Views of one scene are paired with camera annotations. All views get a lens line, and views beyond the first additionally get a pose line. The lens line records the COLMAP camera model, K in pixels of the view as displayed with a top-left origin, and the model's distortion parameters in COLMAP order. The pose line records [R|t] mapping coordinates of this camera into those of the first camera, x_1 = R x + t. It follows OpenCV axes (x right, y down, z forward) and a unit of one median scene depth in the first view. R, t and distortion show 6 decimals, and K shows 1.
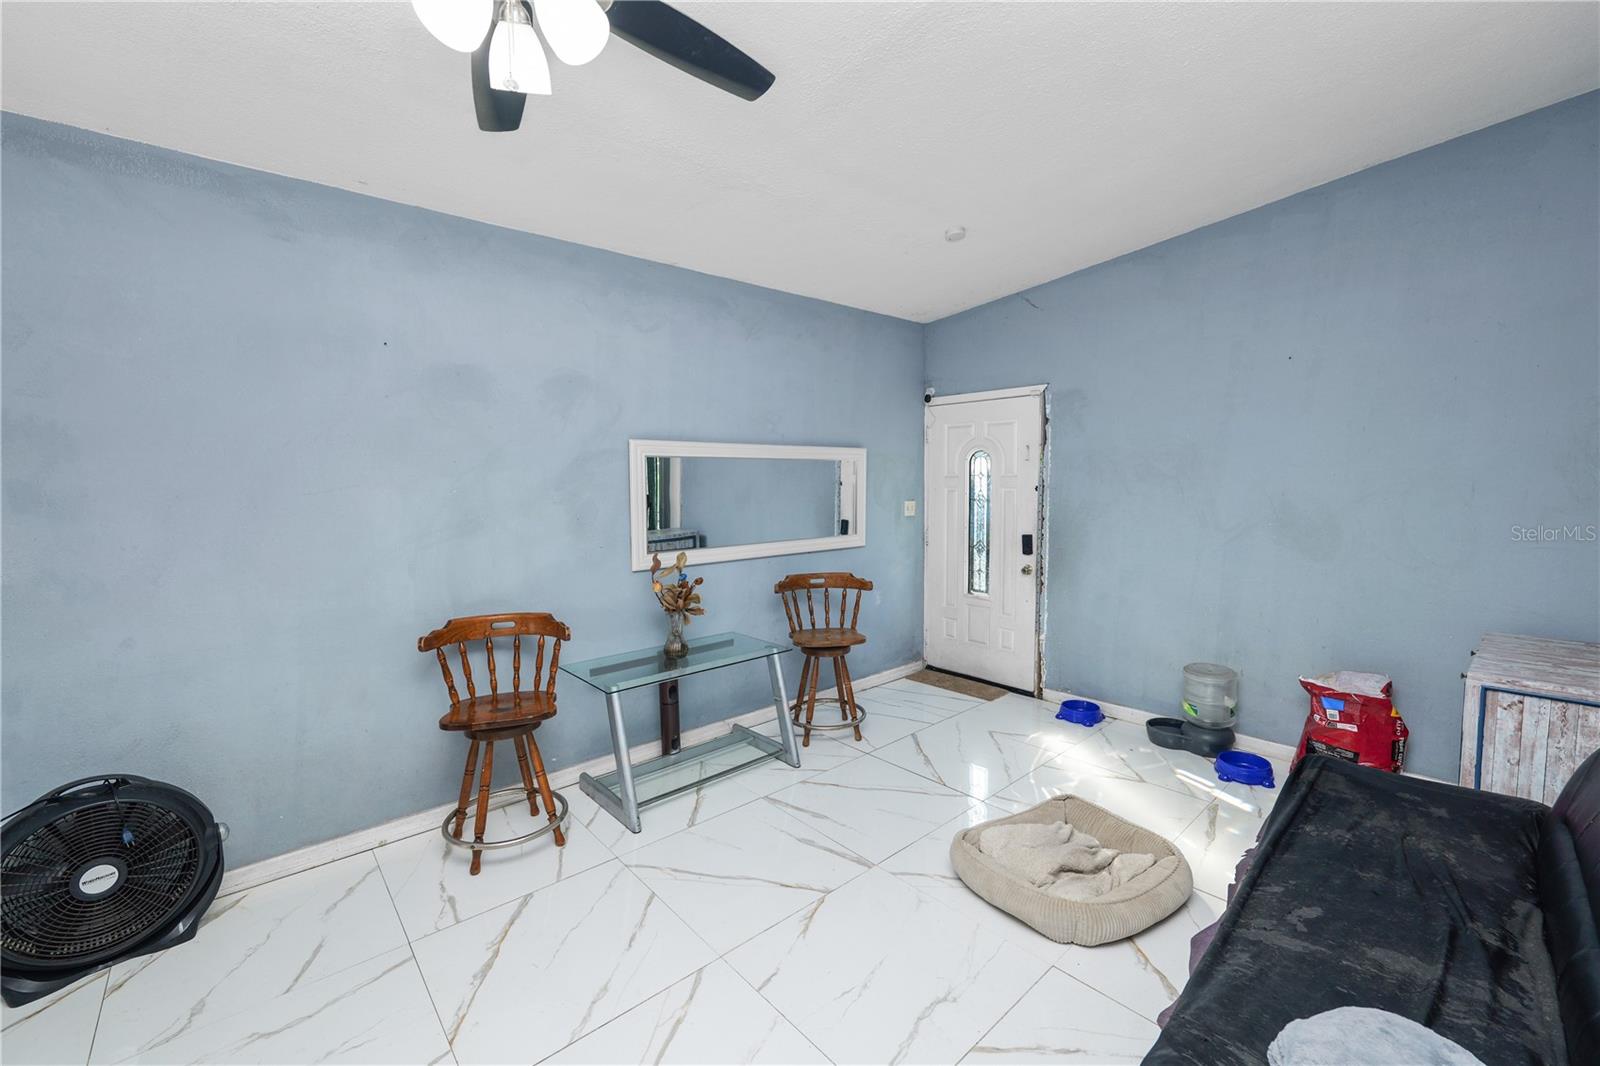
lens RADIAL K [[651.8, 0, 803.7], [0, 651.8, 532.3], [0, 0, 1]] dist [-0.013083, 0.000011]
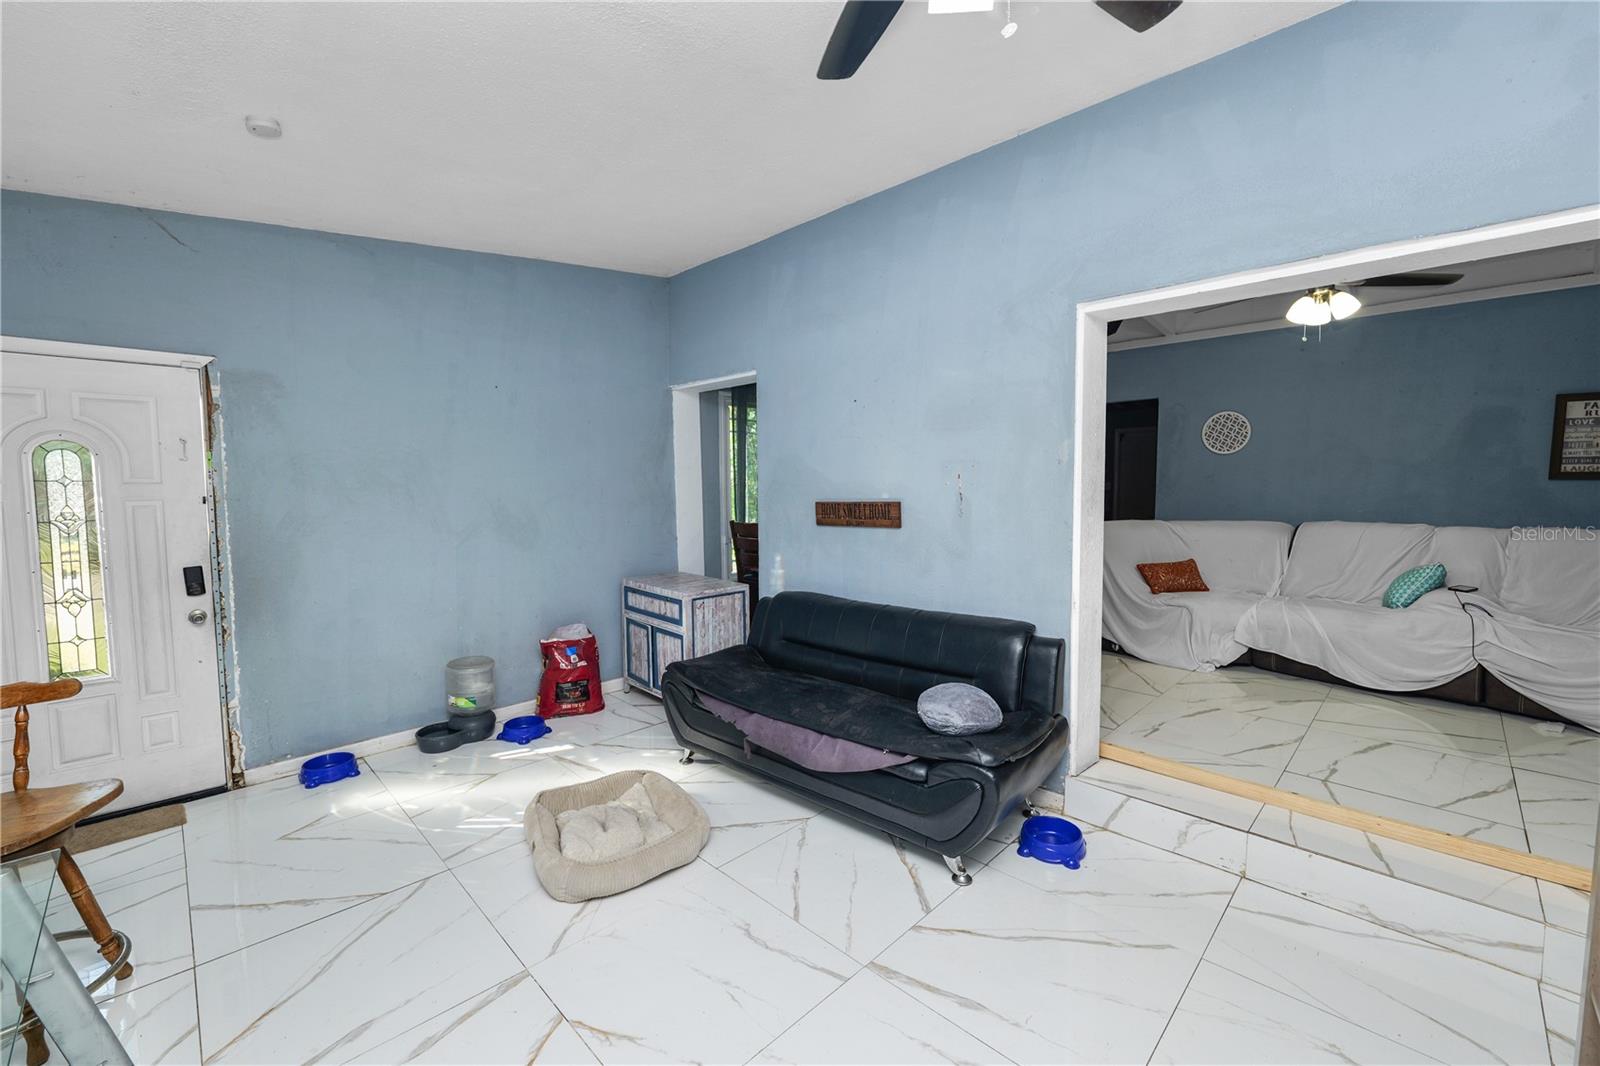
lens RADIAL K [[654.0, 0, 803.2], [0, 654.0, 529.7], [0, 0, 1]] dist [-0.008810, 0.000220]
pose [[-0.064264, -0.055418, 0.996393, -0.428117], [0.091484, 0.993925, 0.061182, -0.020686], [-0.993731, 0.095086, -0.058804, 0.428774]]
